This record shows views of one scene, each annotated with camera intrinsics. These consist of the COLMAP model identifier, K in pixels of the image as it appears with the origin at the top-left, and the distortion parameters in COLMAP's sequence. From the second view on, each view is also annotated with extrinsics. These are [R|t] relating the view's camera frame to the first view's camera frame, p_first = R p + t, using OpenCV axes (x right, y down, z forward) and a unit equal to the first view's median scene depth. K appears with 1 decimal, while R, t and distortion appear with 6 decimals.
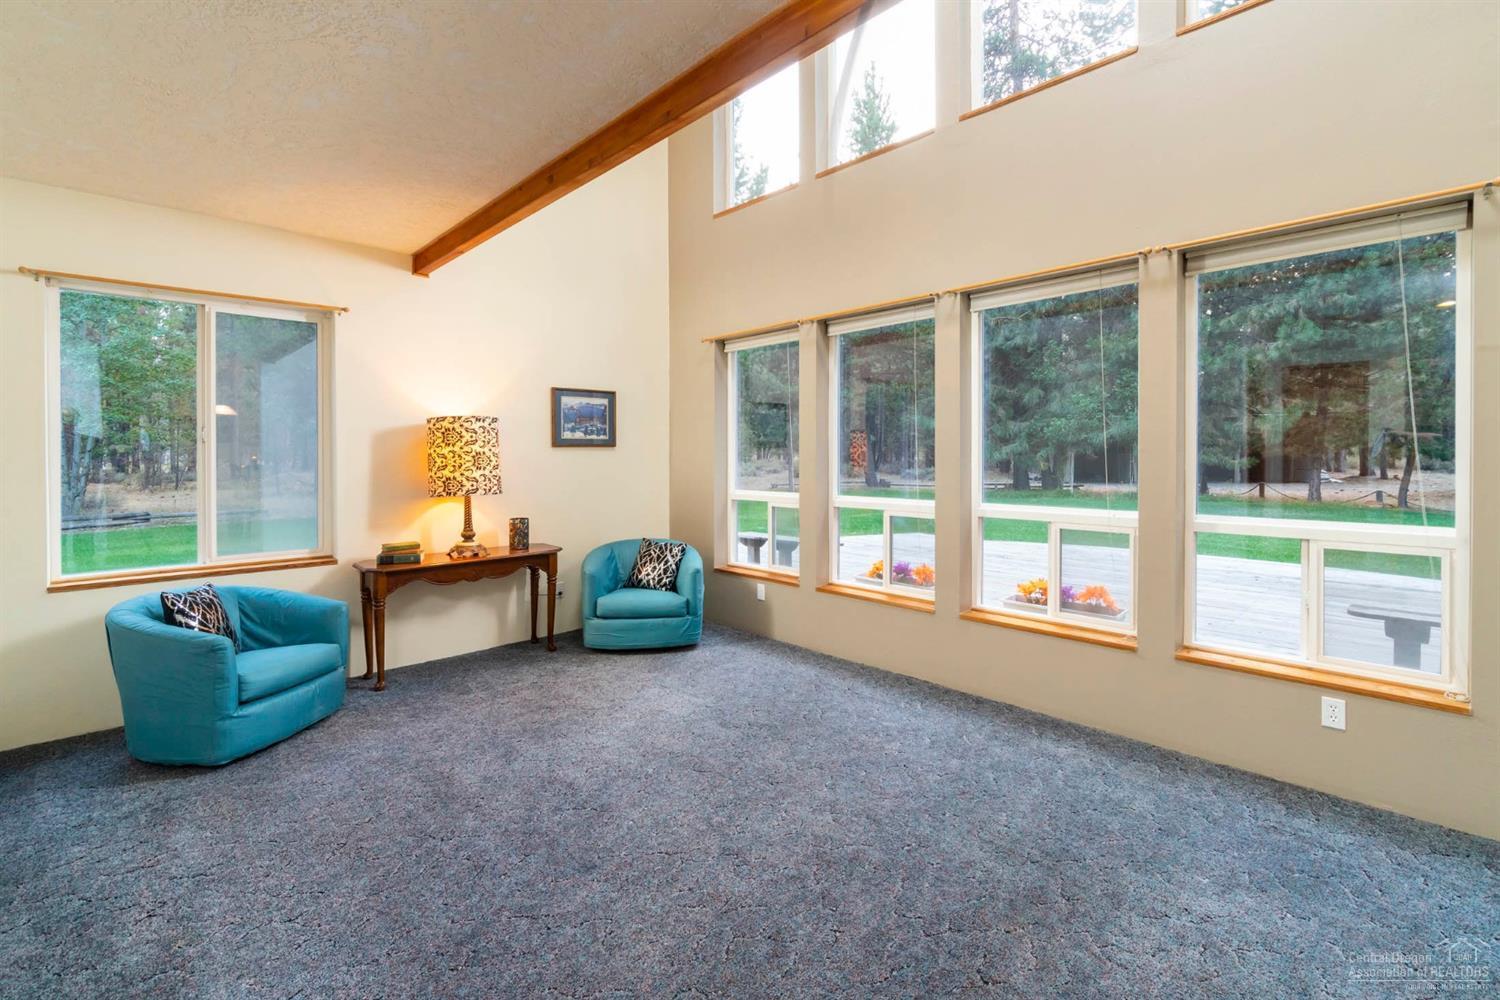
lens RADIAL K [[655.4, 0, 735.2], [0, 655.4, 466.6], [0, 0, 1]] dist [0.003456, 0.000443]
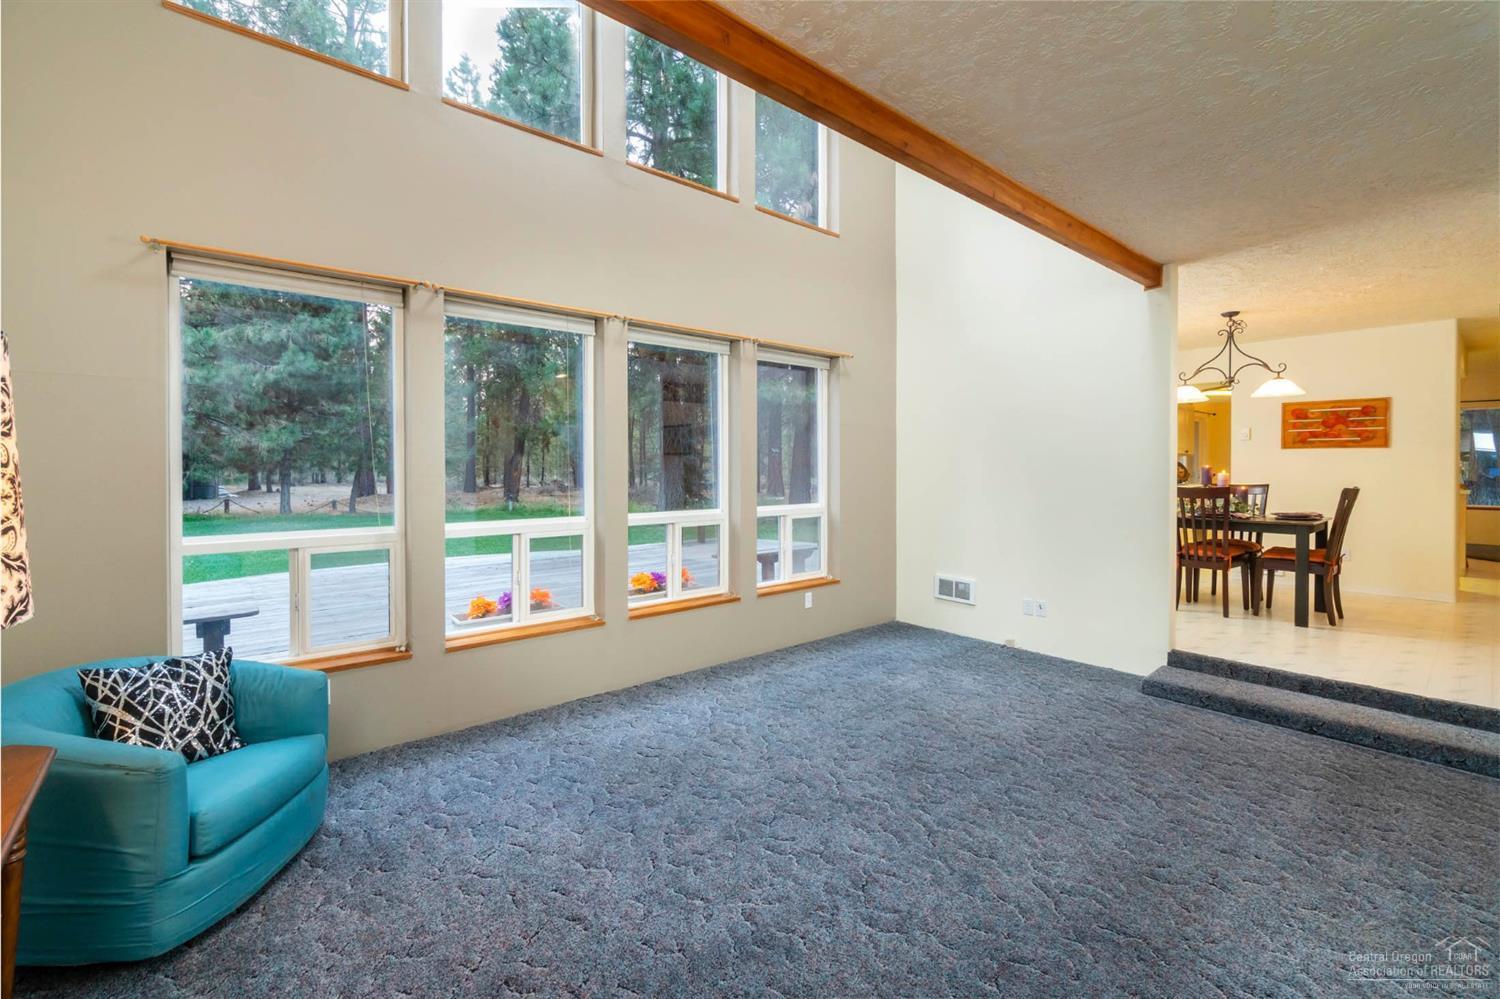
lens RADIAL K [[655.4, 0, 731.4], [0, 655.4, 469.8], [0, 0, 1]] dist [0.003456, 0.000443]
pose [[0.051311, 0.003450, 0.998677, -0.246137], [0.018042, 0.999828, -0.004381, -0.003459], [-0.998520, 0.018243, 0.051240, 0.256542]]
